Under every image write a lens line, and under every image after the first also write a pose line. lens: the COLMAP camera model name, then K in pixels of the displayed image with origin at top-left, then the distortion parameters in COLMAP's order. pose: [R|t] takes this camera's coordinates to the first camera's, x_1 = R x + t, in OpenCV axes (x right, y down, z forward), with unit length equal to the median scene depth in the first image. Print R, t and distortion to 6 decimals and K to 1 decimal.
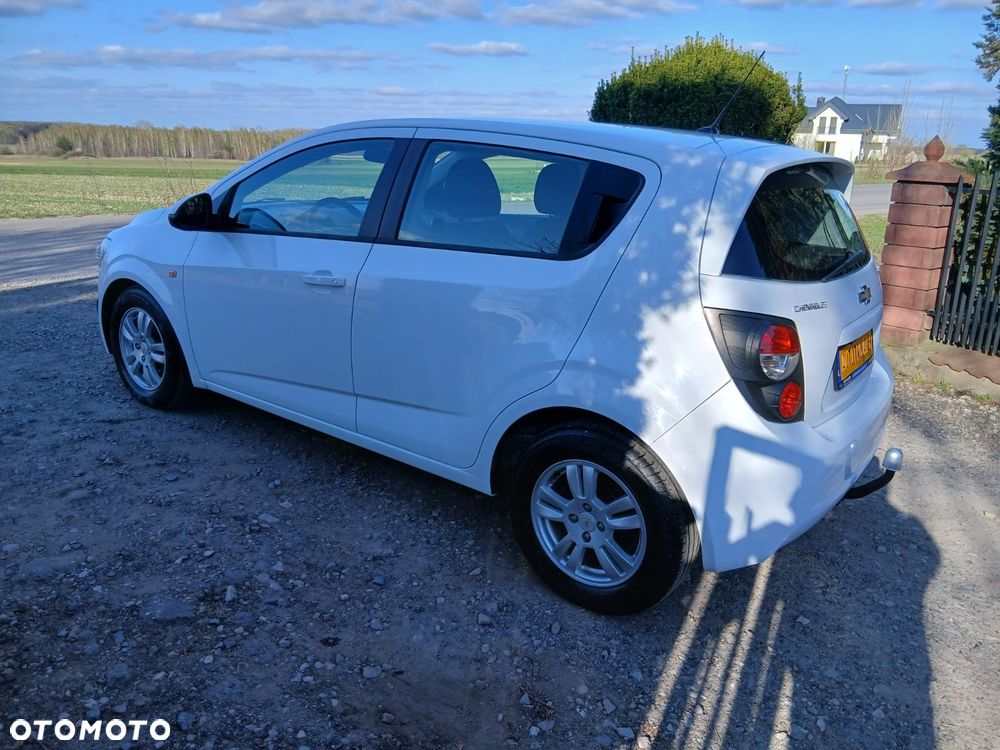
lens RADIAL K [[759.1, 0, 505.7], [0, 759.1, 375.0], [0, 0, 1]] dist [0.056471, -0.111232]
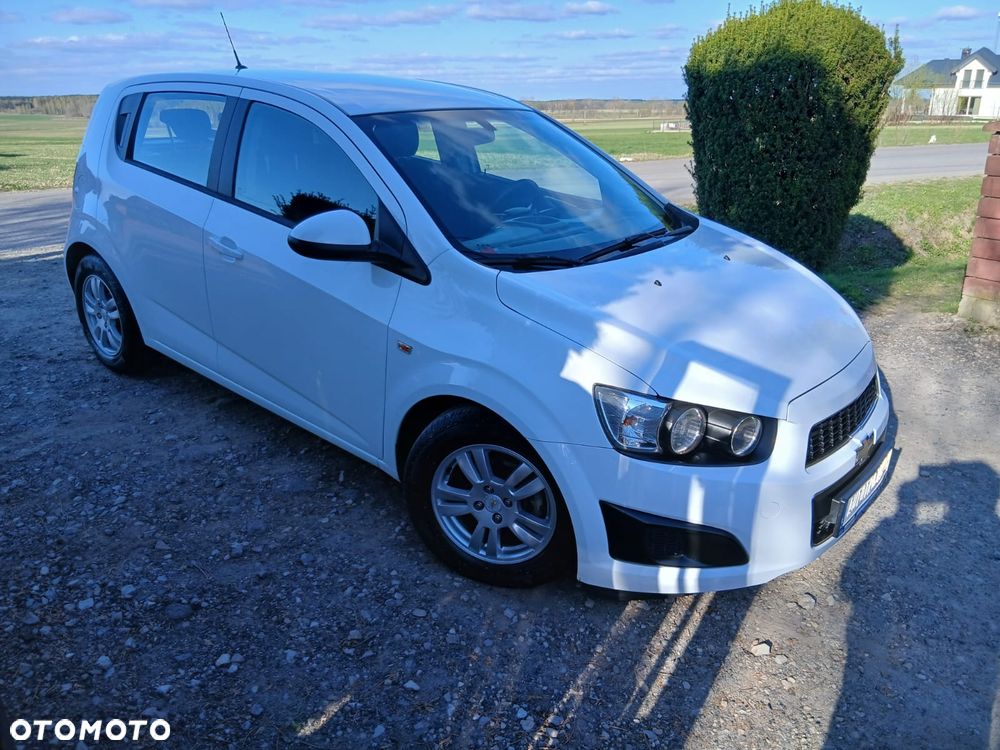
lens RADIAL K [[759.1, 0, 508.6], [0, 759.1, 370.3], [0, 0, 1]] dist [0.056471, -0.111232]
pose [[0.990185, 0.025063, -0.137496, 0.073147], [-0.019651, 0.998983, 0.040573, 0.065810], [0.138373, -0.037473, 0.989671, -0.181041]]
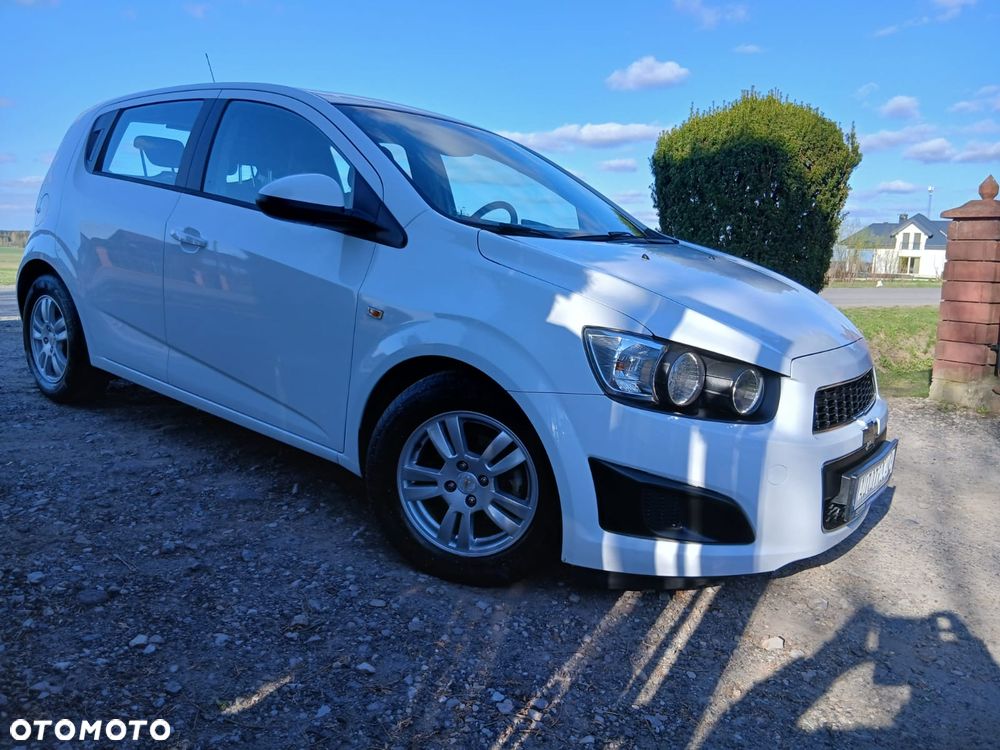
lens RADIAL K [[759.1, 0, 503.9], [0, 759.1, 366.0], [0, 0, 1]] dist [0.056471, -0.111232]
pose [[0.994617, 0.027678, -0.099856, 0.048013], [-0.042091, 0.988497, -0.145263, 0.278078], [0.094687, 0.148684, 0.984341, -0.091598]]
